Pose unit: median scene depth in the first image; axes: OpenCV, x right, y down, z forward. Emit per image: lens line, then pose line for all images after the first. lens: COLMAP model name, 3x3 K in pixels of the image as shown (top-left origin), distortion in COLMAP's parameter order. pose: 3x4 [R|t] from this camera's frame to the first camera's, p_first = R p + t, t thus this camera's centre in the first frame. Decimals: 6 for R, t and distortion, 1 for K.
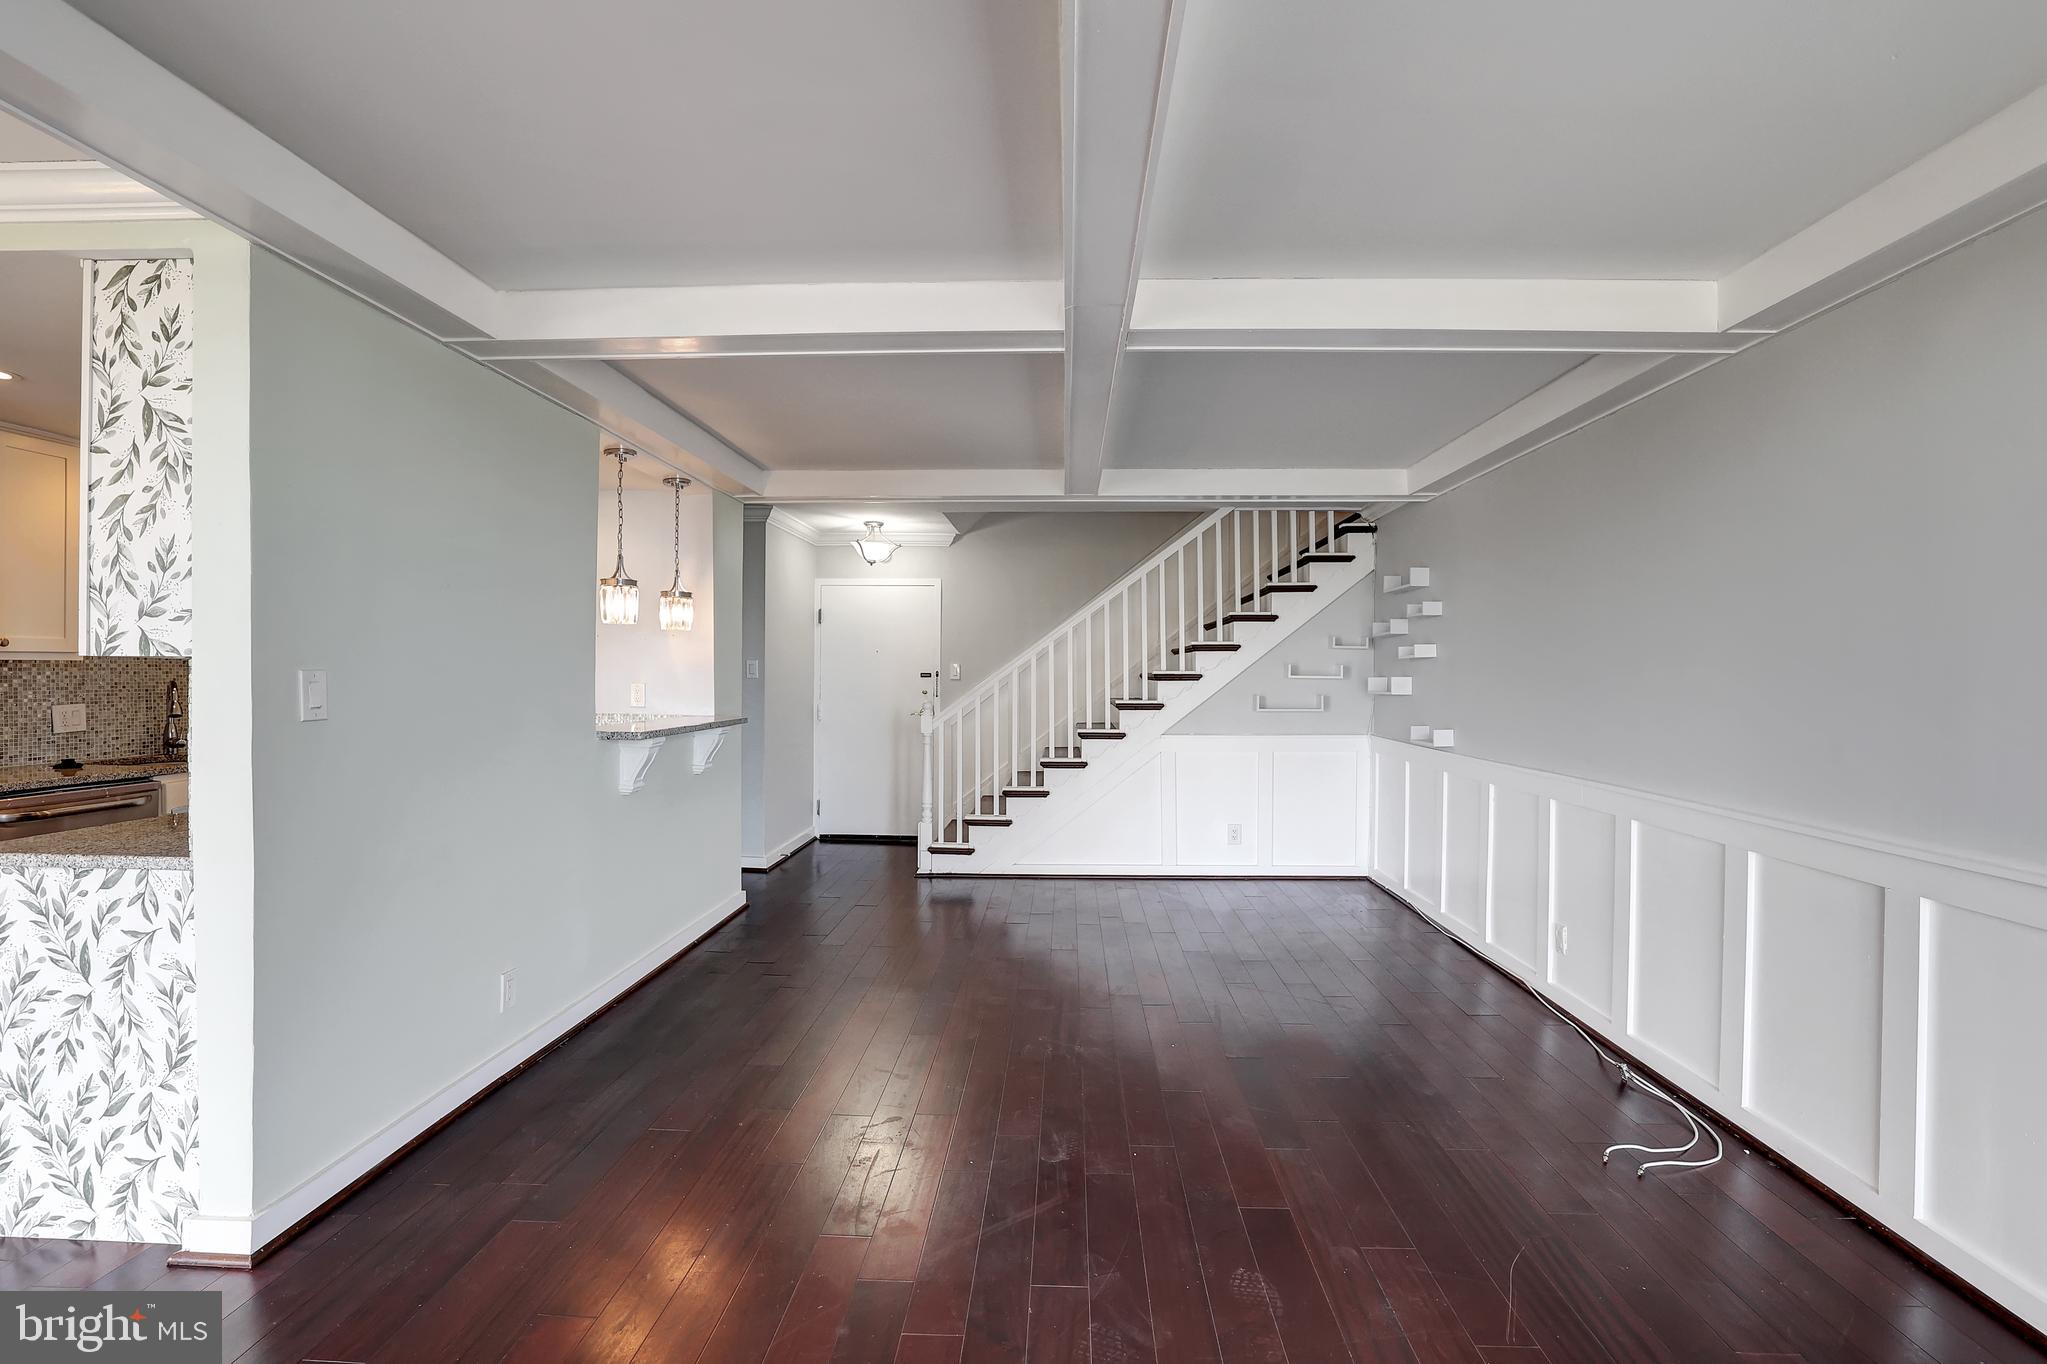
lens RADIAL K [[902.0, 0, 1042.5], [0, 902.0, 684.5], [0, 0, 1]] dist [-0.026705, 0.010259]
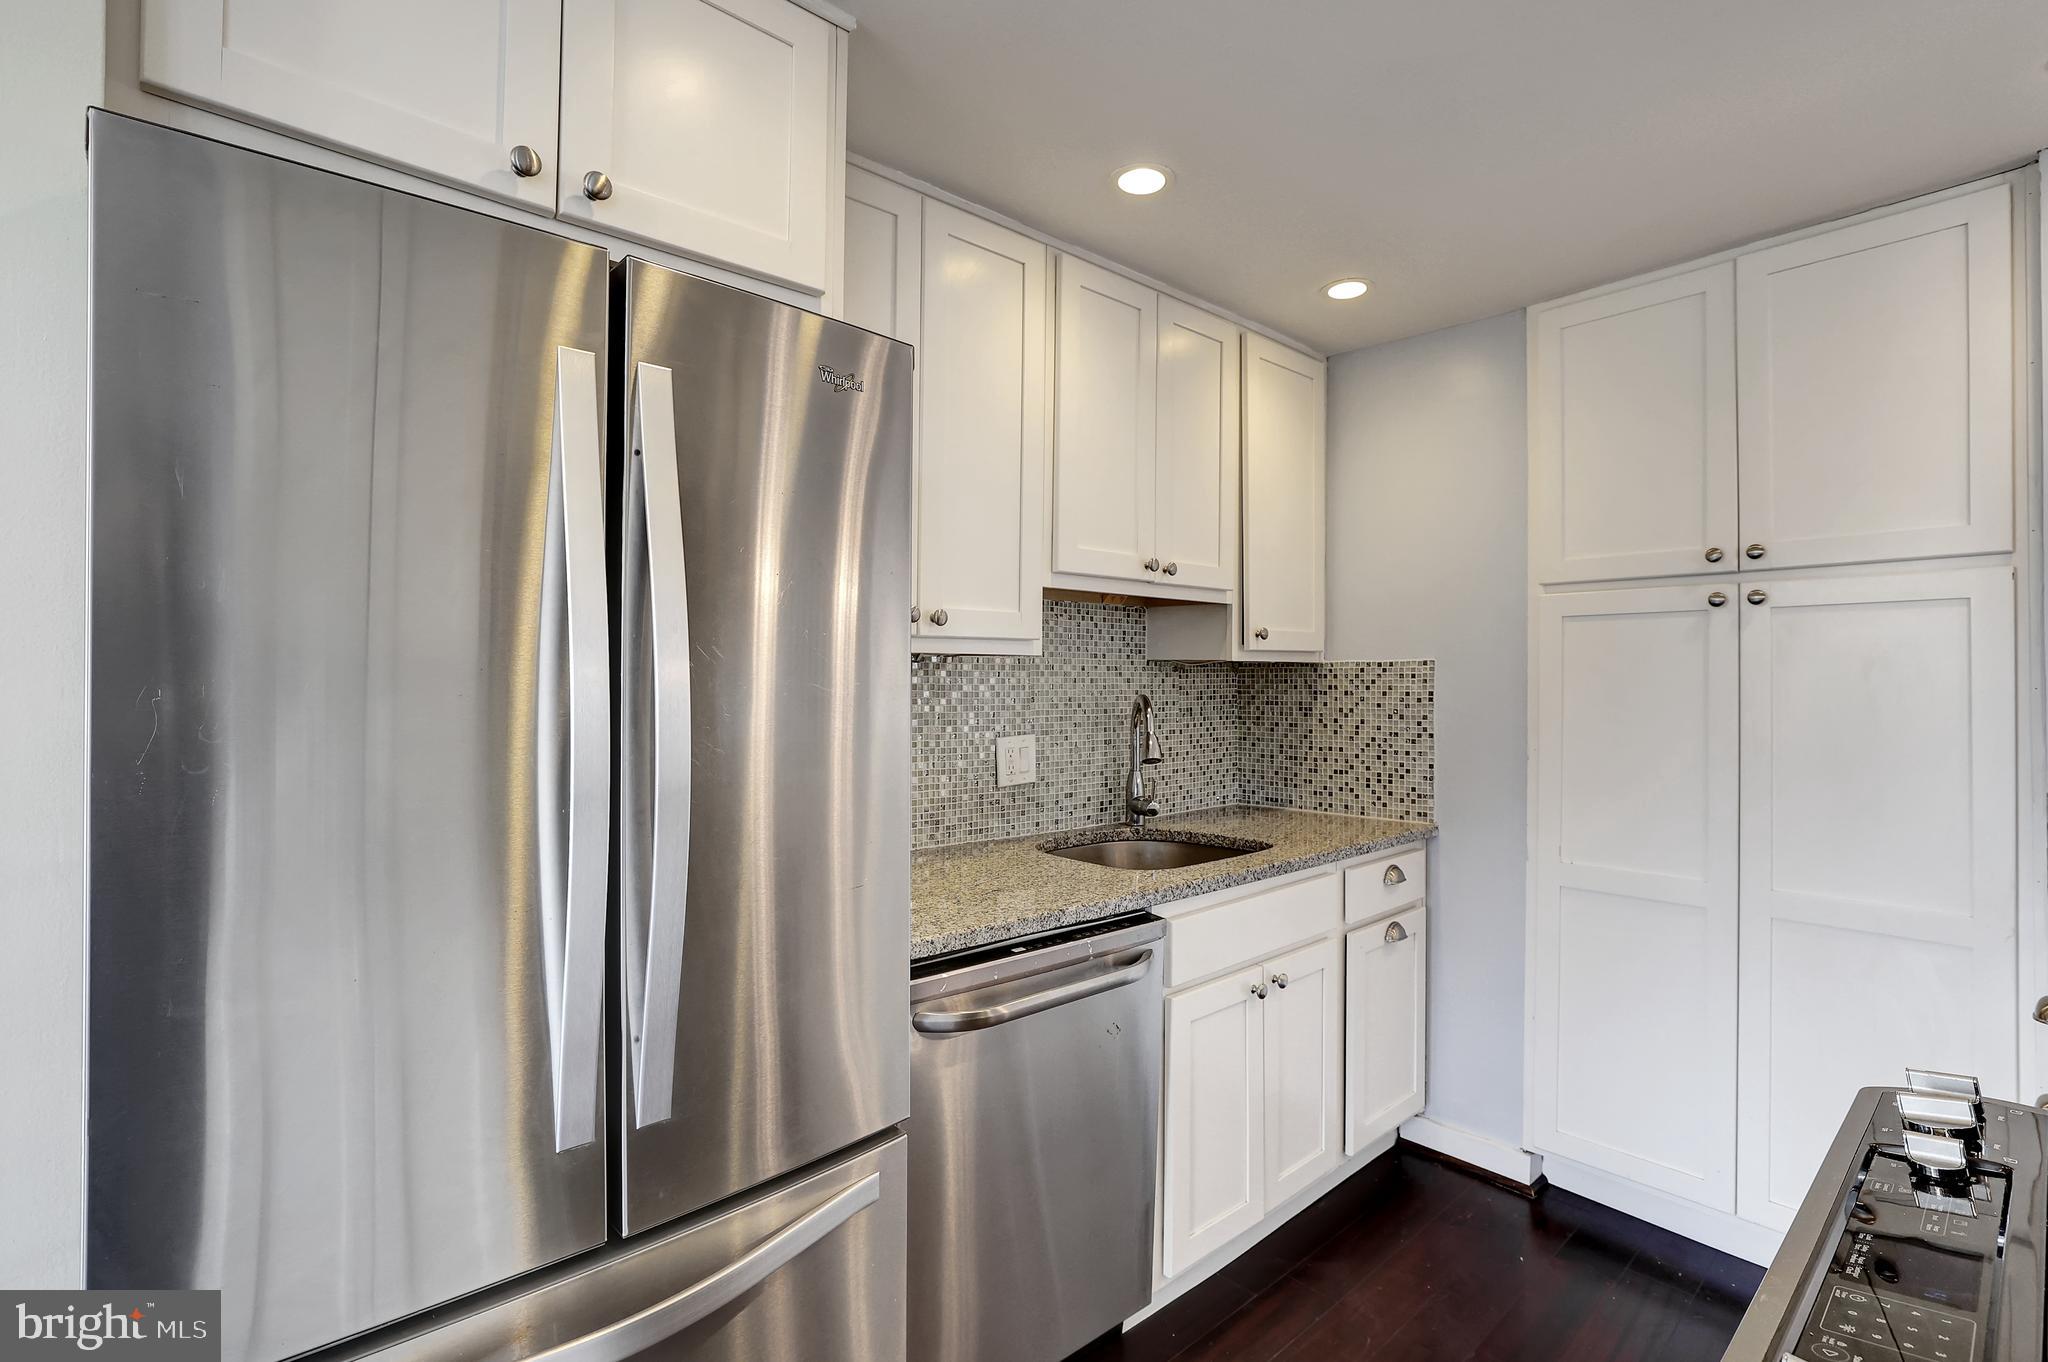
lens RADIAL K [[980.4, 0, 1024.0], [0, 980.4, 681.0], [0, 0, 1]] dist [0.000704, 0.000047]
pose [[0.707085, -0.007872, -0.707085, -1.138942], [-0.005429, 0.999848, -0.016560, -0.003942], [0.707108, 0.015548, 0.706935, 0.979617]]
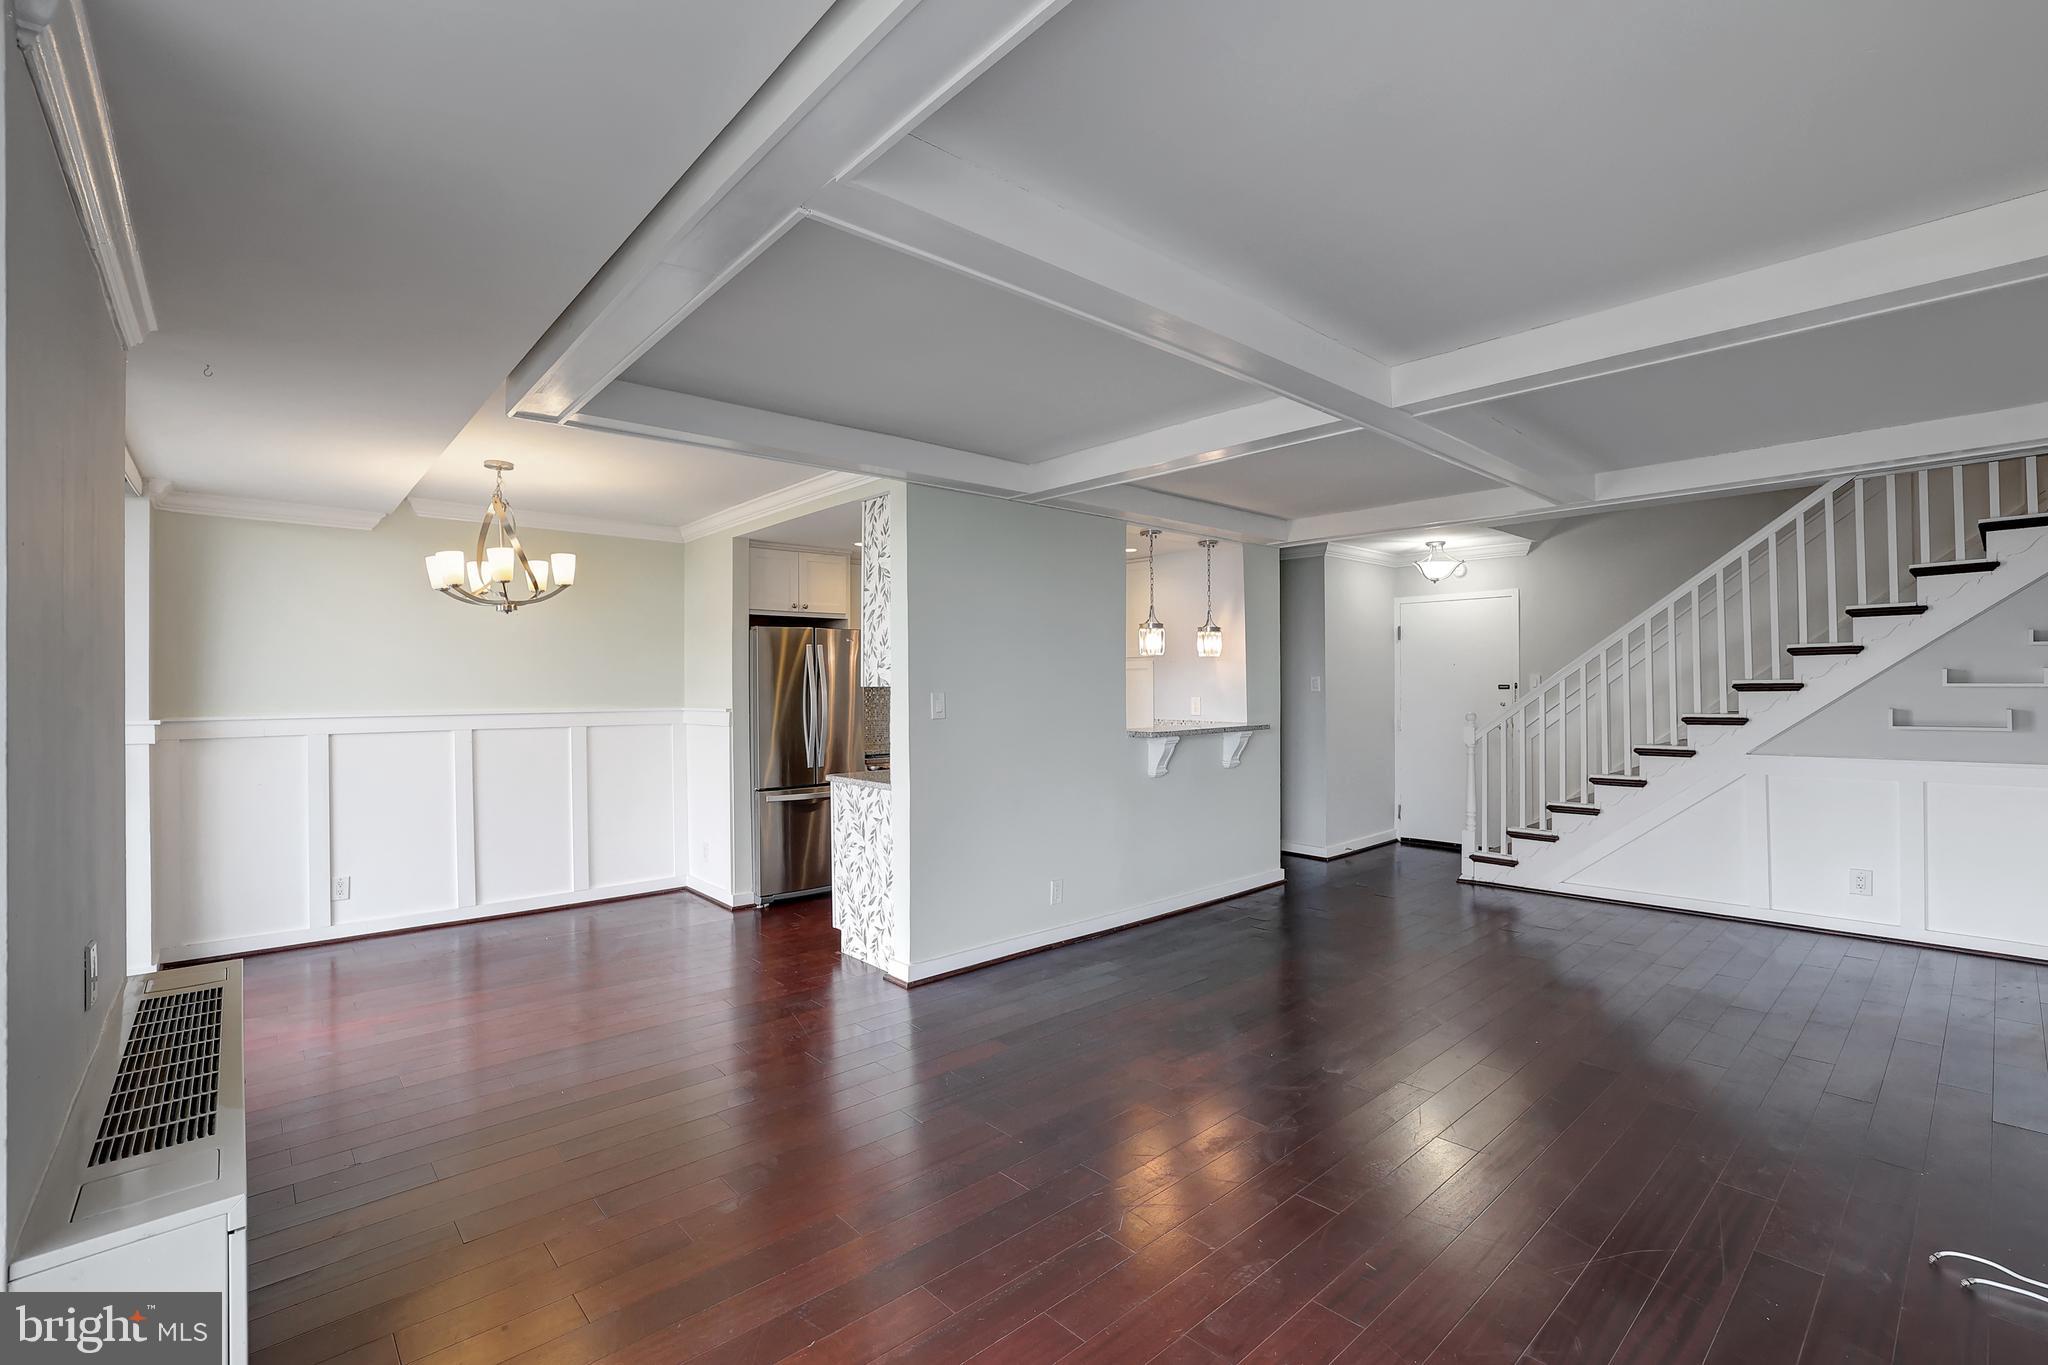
lens RADIAL K [[898.6, 0, 1021.9], [0, 898.6, 679.3], [0, 0, 1]] dist [-0.039255, 0.012339]
pose [[0.700427, -0.016875, -0.713525, 0.725777], [0.004298, 0.999802, -0.019426, -0.006426], [0.713711, 0.010540, 0.700361, -0.237690]]
